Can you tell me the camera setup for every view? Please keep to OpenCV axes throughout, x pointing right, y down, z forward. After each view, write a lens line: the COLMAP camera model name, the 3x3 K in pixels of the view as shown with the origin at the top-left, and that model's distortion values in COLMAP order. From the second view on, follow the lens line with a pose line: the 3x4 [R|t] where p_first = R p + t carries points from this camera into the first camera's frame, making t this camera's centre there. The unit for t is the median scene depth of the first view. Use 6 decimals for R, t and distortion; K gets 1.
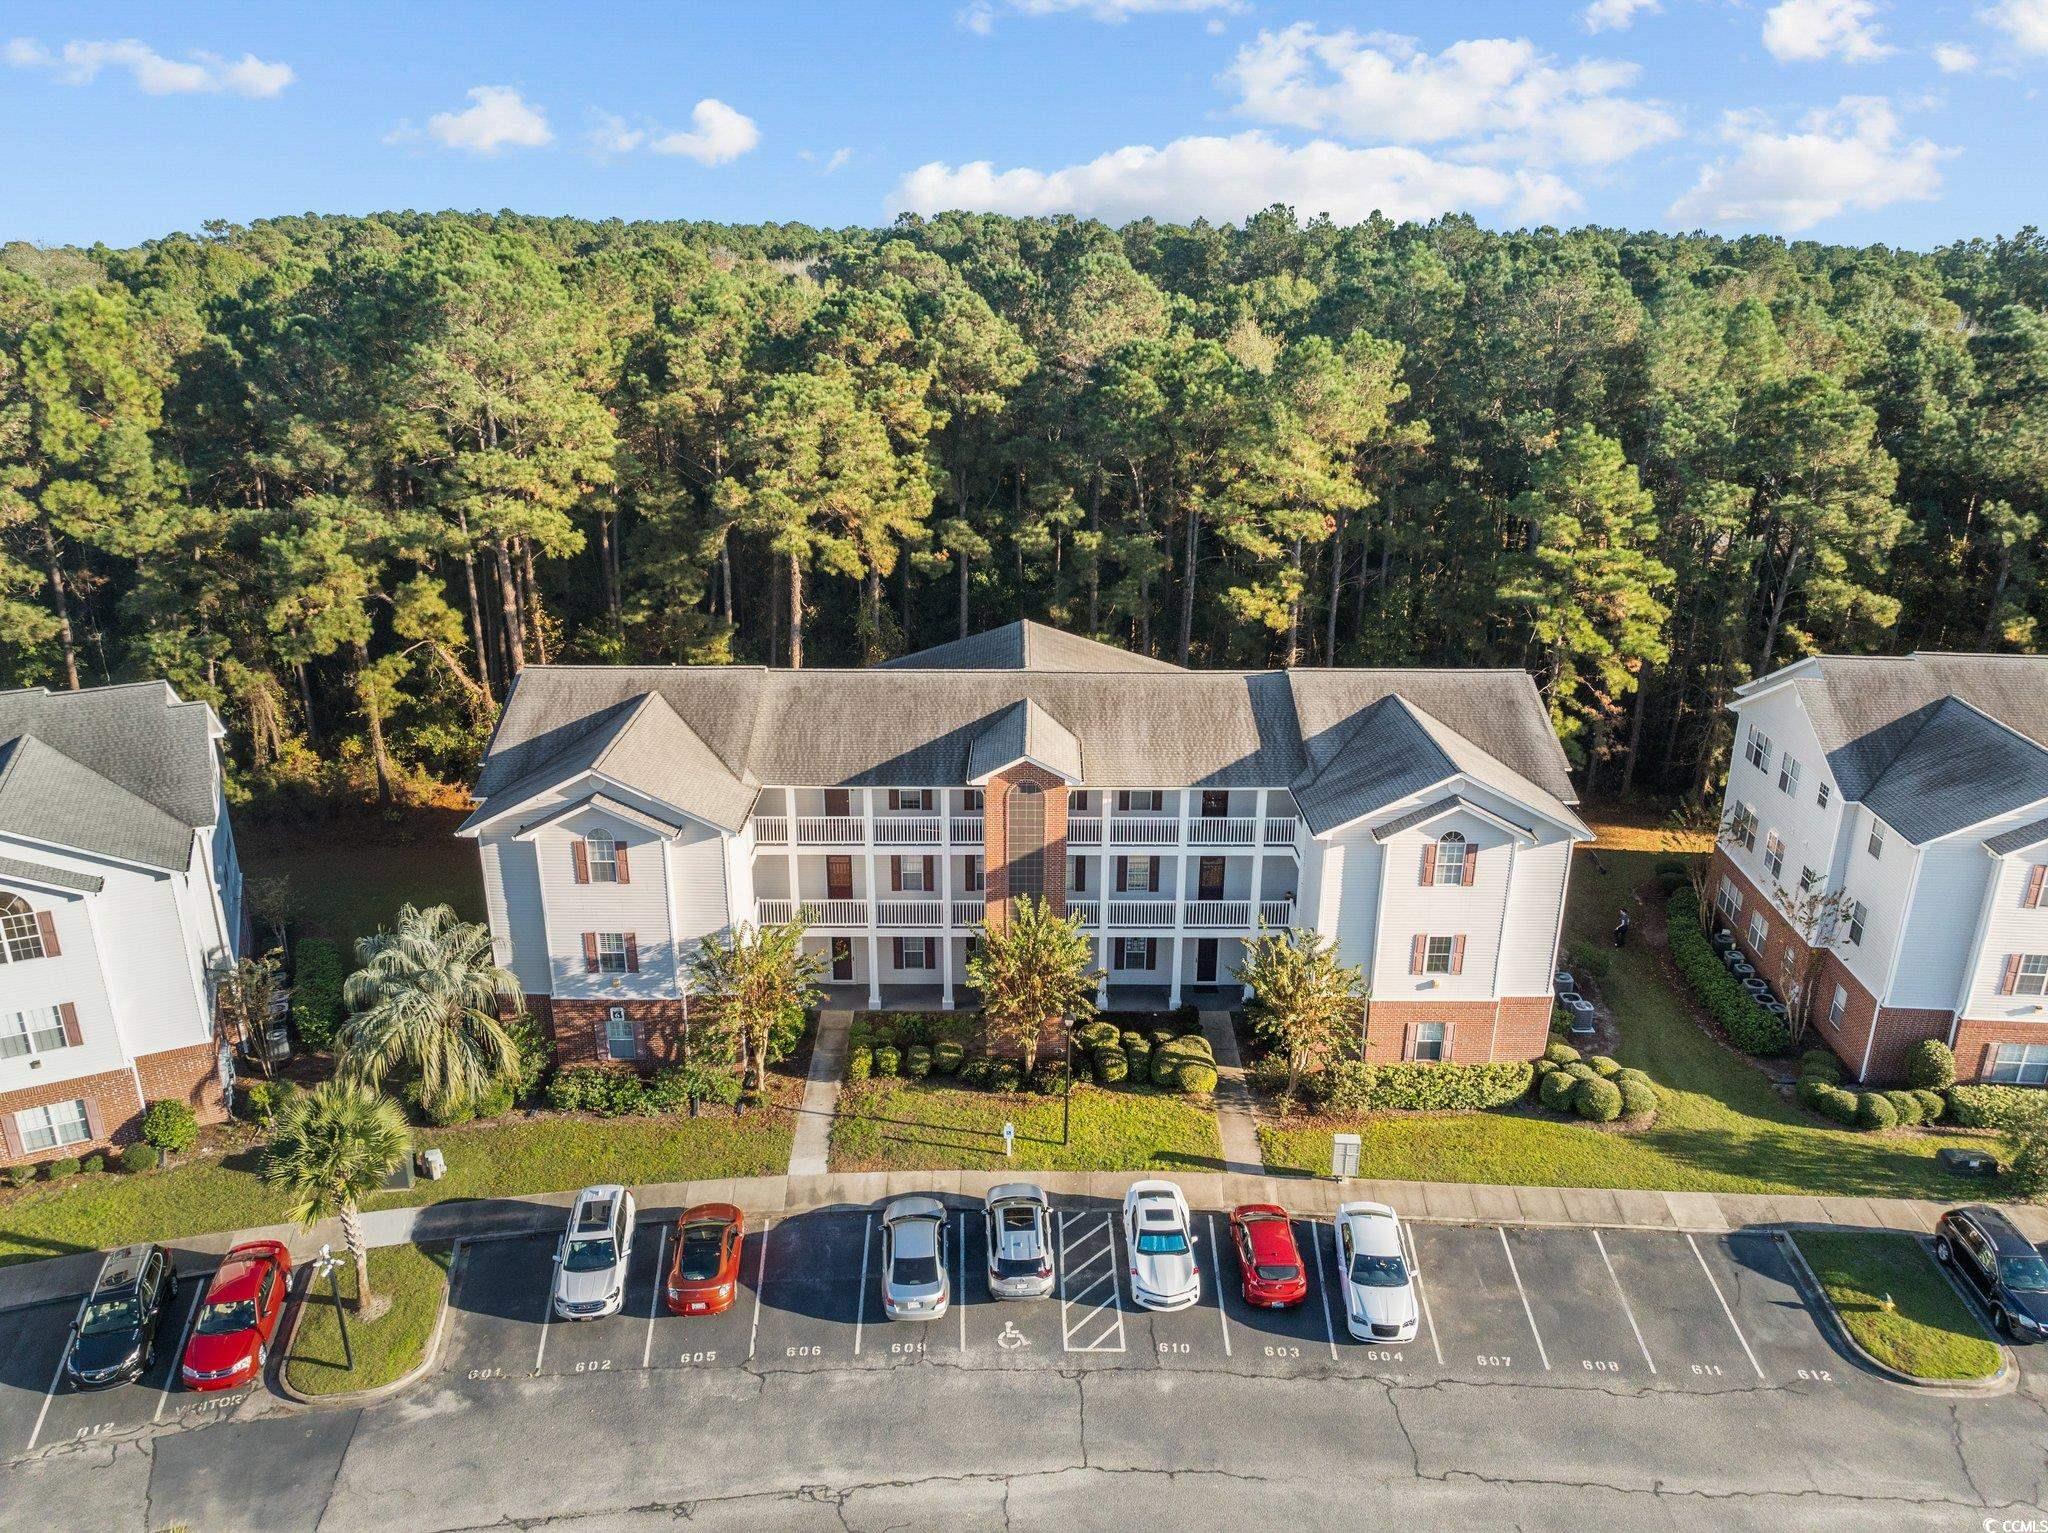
lens RADIAL K [[1474.6, 0, 1024.0], [0, 1474.6, 766.5], [0, 0, 1]] dist [-0.036173, -0.000603]
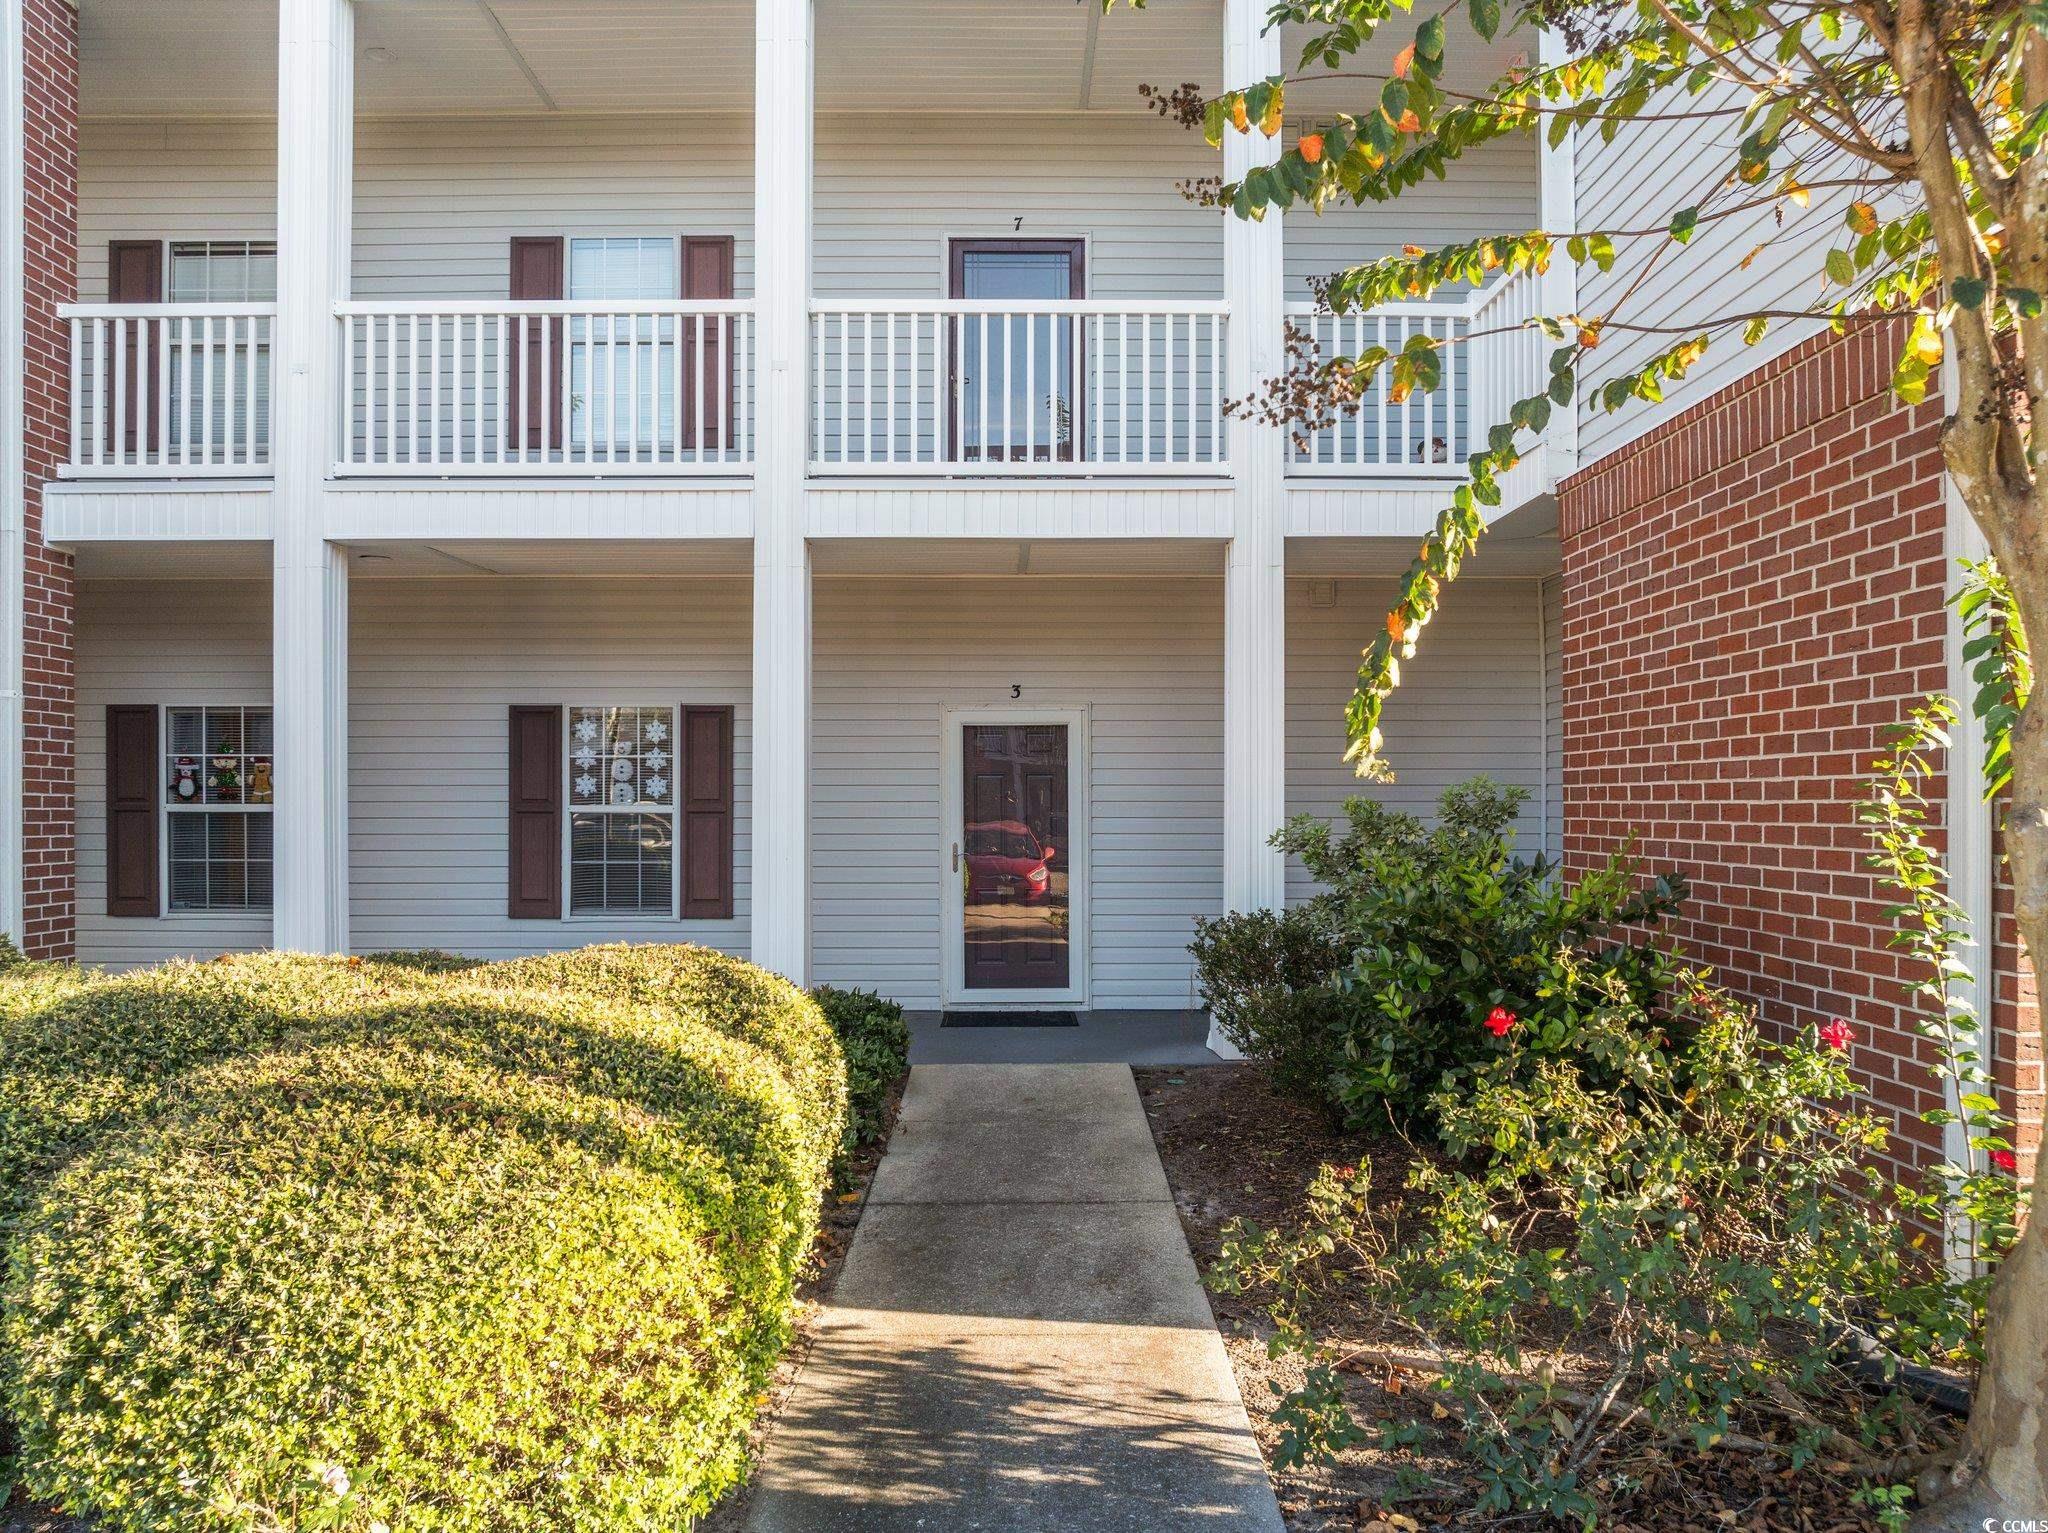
lens RADIAL K [[1474.6, 0, 1024.0], [0, 1474.6, 766.5], [0, 0, 1]] dist [-0.036173, -0.000603]
pose [[0.999958, -0.008771, 0.002743, 0.144594], [0.009166, 0.930224, -0.366877, 0.216751], [0.000666, 0.366886, 0.930266, 0.955308]]
